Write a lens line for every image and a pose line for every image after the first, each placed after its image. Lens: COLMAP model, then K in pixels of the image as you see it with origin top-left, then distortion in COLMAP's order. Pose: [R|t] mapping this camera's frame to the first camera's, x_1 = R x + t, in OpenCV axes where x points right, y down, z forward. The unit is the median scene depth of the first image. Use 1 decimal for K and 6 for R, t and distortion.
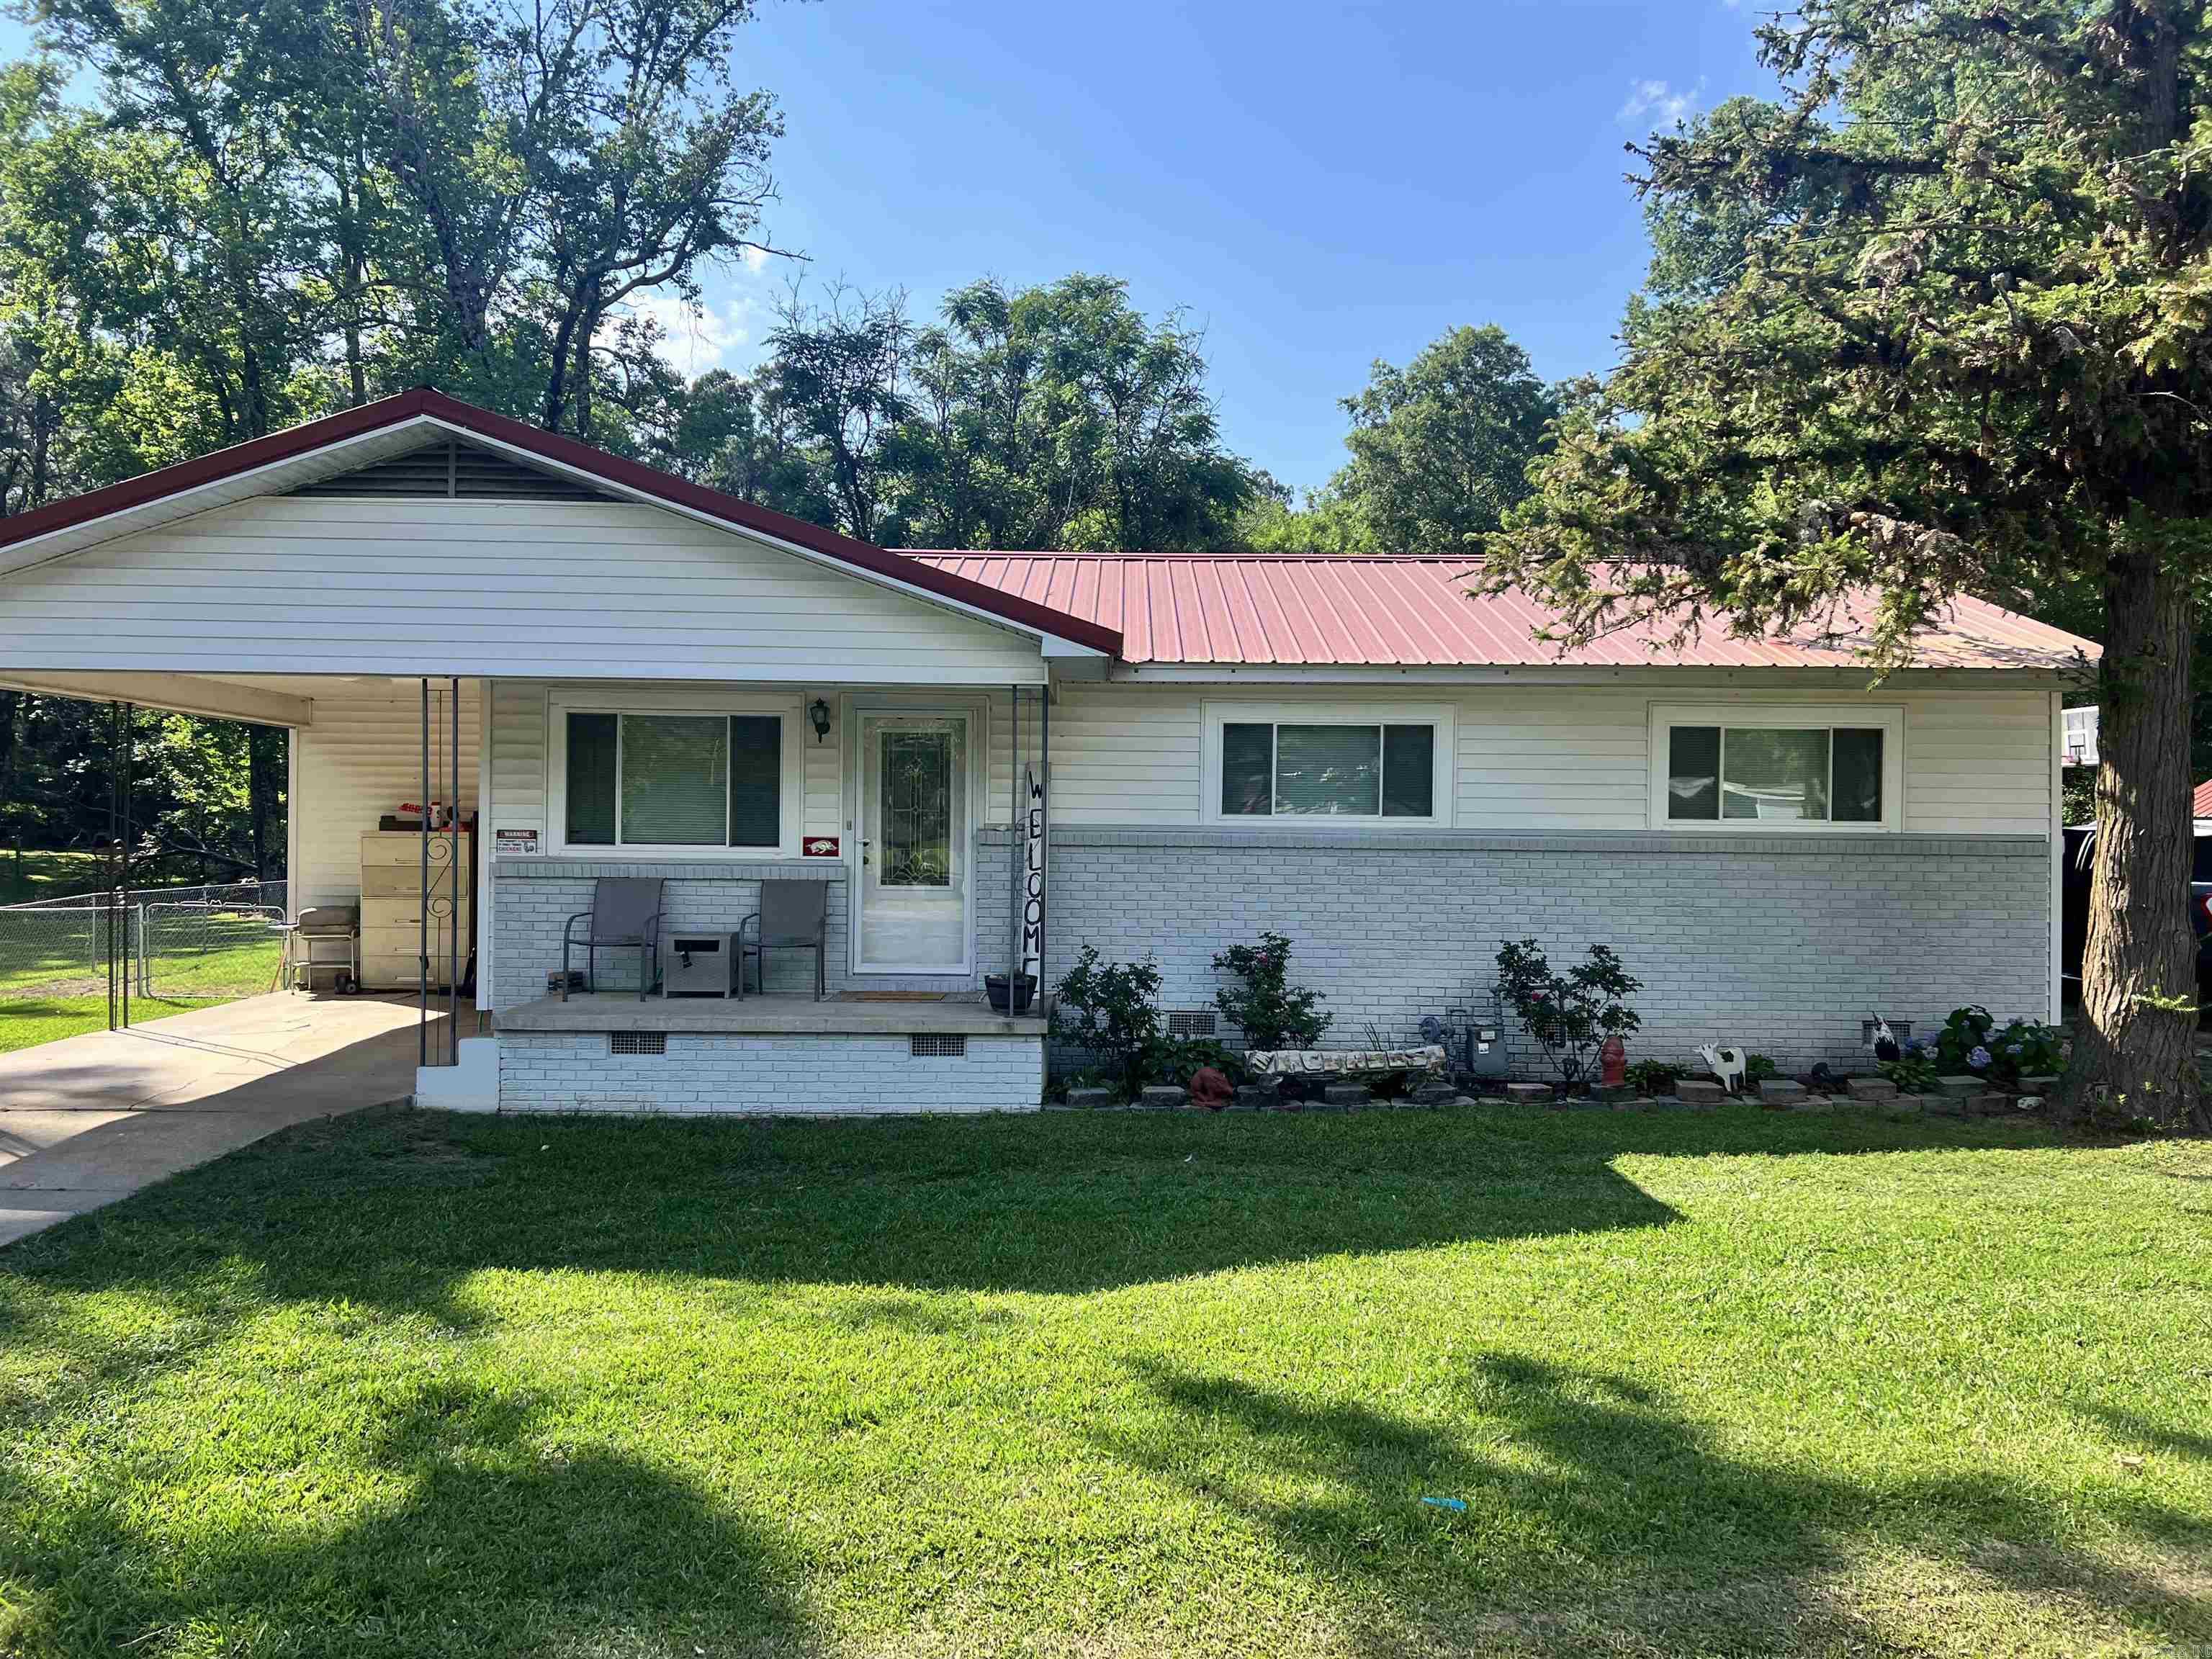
lens RADIAL K [[1546.9, 0, 1106.0], [0, 1546.9, 829.5], [0, 0, 1]] dist [0.121544, -0.154377]
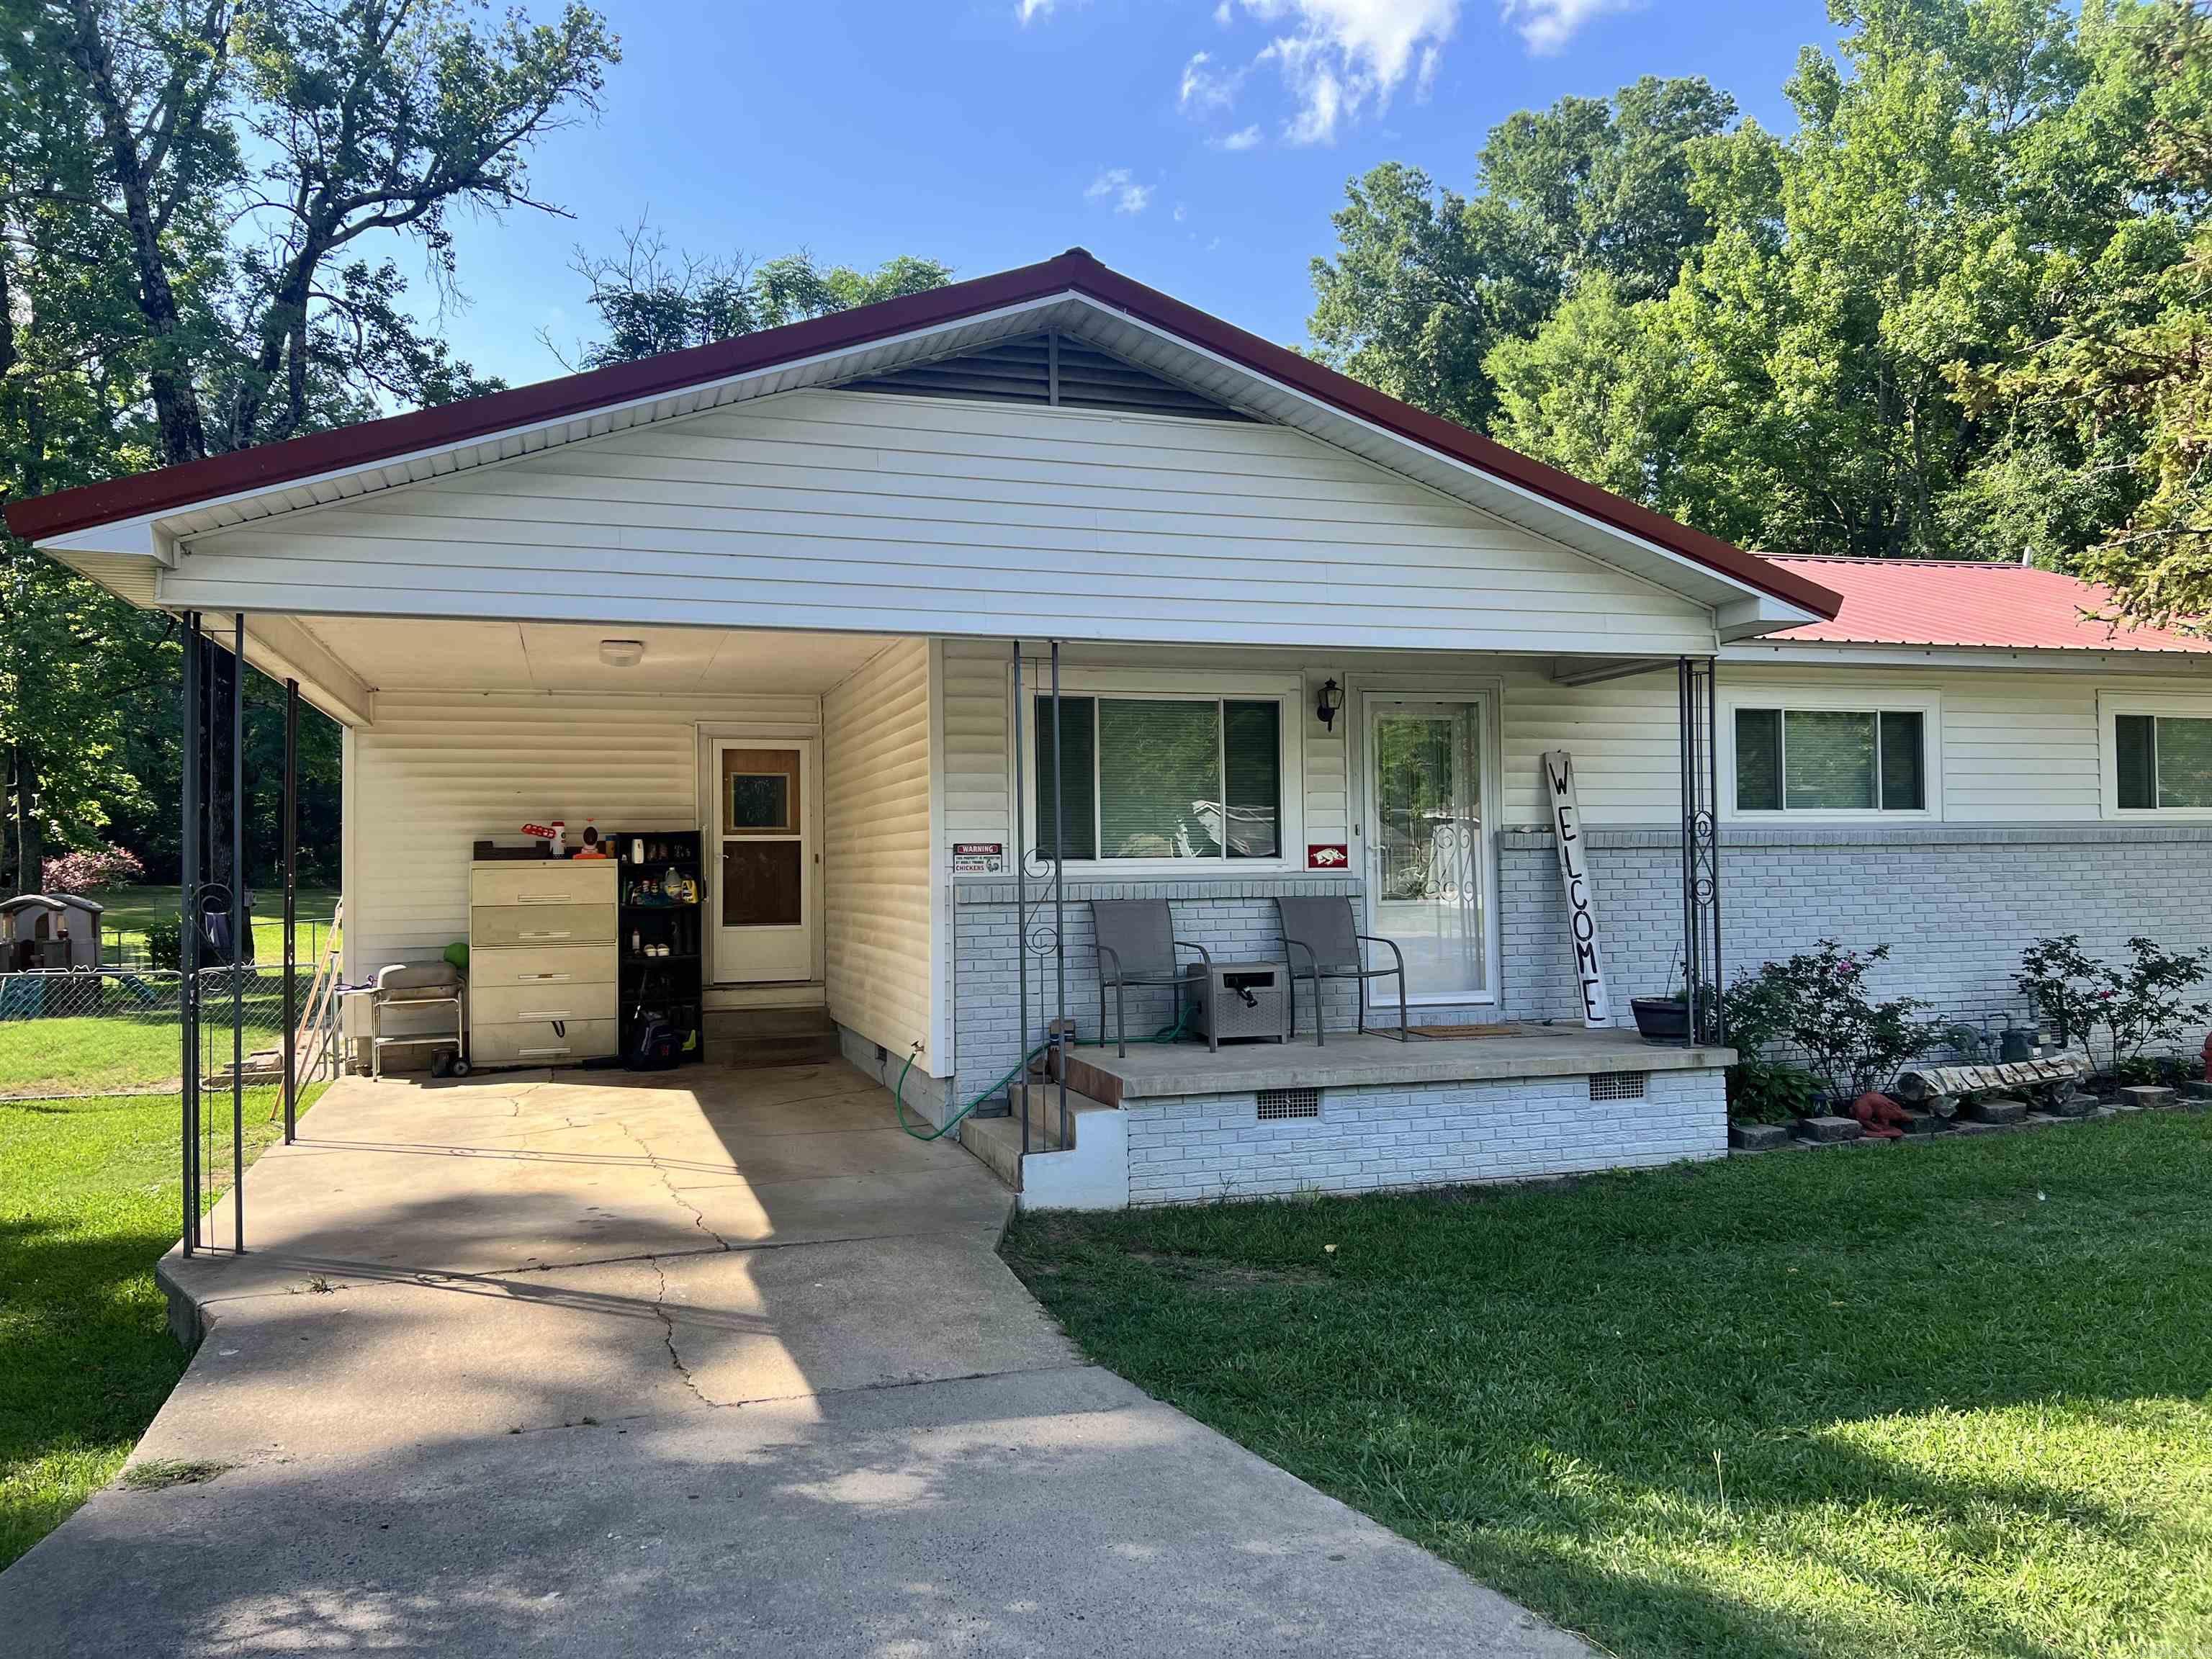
lens RADIAL K [[1546.9, 0, 1106.0], [0, 1546.9, 829.5], [0, 0, 1]] dist [0.121544, -0.154377]
pose [[0.955669, -0.018133, 0.293883, -0.541811], [0.023933, 0.999583, -0.016153, 0.007251], [-0.293468, 0.022471, 0.955705, 0.239378]]
